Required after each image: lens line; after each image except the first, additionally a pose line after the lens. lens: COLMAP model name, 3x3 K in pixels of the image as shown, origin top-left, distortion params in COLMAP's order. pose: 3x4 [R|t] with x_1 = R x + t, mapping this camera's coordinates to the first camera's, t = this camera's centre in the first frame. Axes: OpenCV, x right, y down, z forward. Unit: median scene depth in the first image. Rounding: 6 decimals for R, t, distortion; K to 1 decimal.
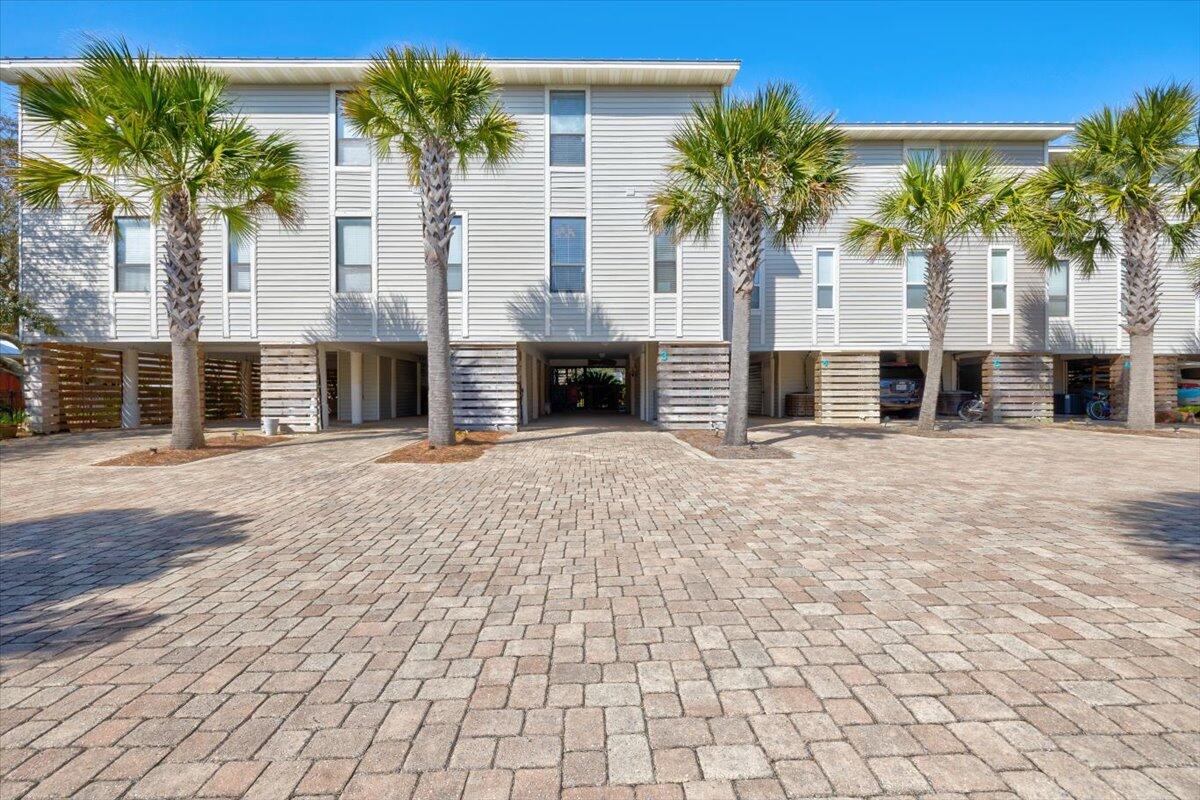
lens RADIAL K [[509.8, 0, 603.1], [0, 509.8, 397.1], [0, 0, 1]] dist [0.001300, -0.000556]
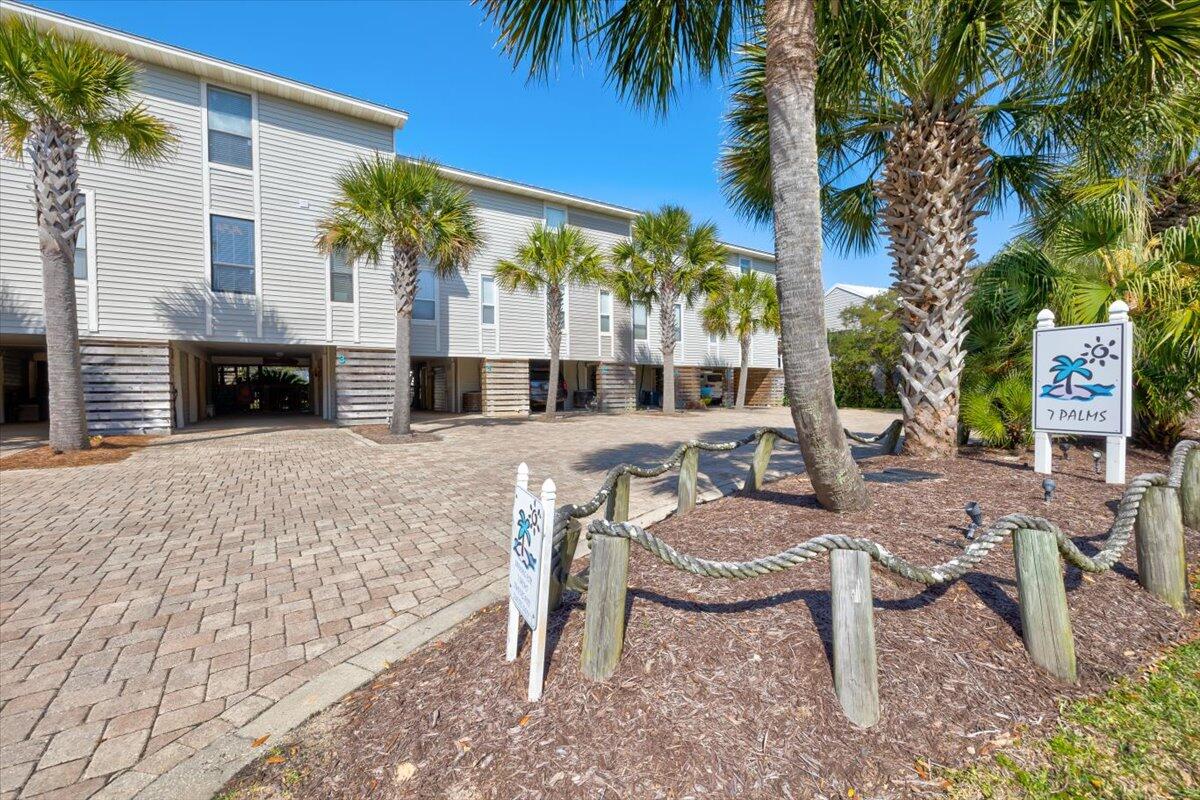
lens RADIAL K [[502.2, 0, 590.9], [0, 502.2, 399.7], [0, 0, 1]] dist [0.006320, -0.001223]
pose [[0.857286, -0.014492, 0.514637, 0.019674], [0.010914, 0.999891, 0.009976, 0.001795], [-0.514725, -0.002936, 0.857350, -0.208862]]
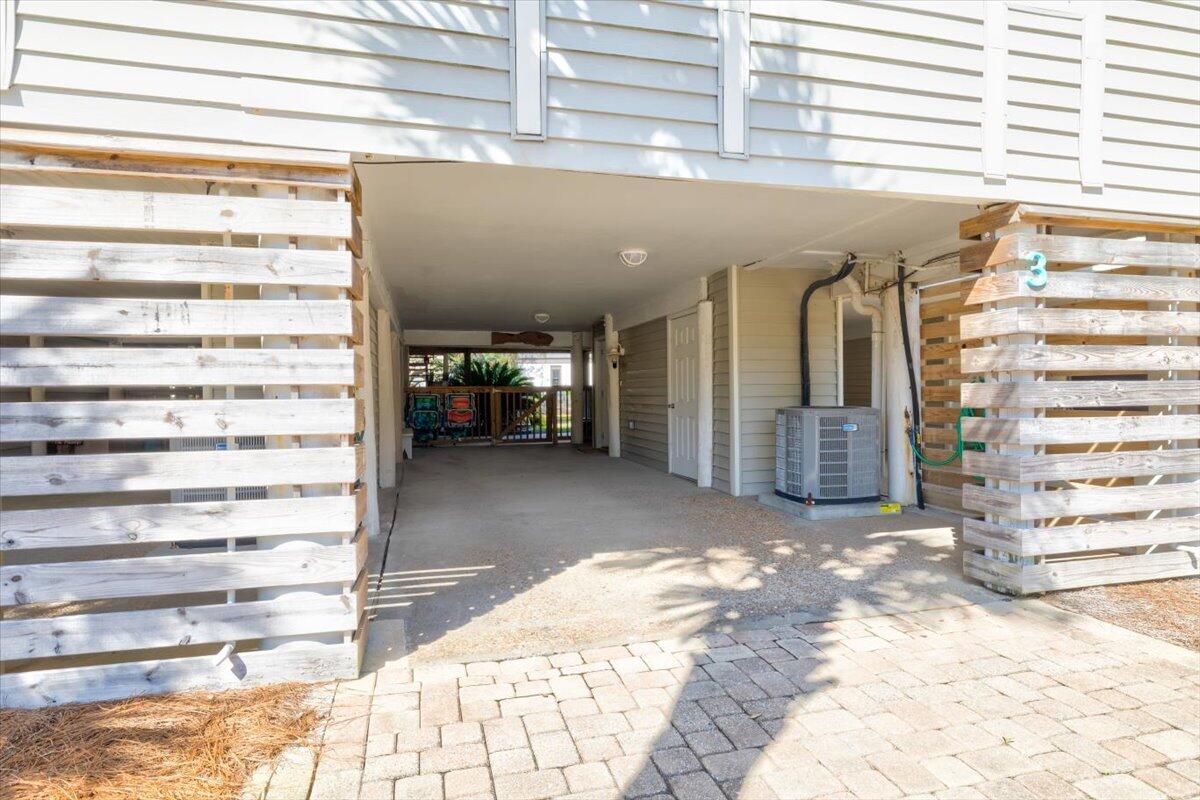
lens RADIAL K [[672.2, 0, 593.8], [0, 672.2, 393.2], [0, 0, 1]] dist [0.020770, 0.000105]
pose [[0.975313, -0.006287, 0.220738, -0.144135], [0.008394, 0.999928, -0.008610, -0.025622], [-0.220668, 0.010251, 0.975295, 0.777071]]
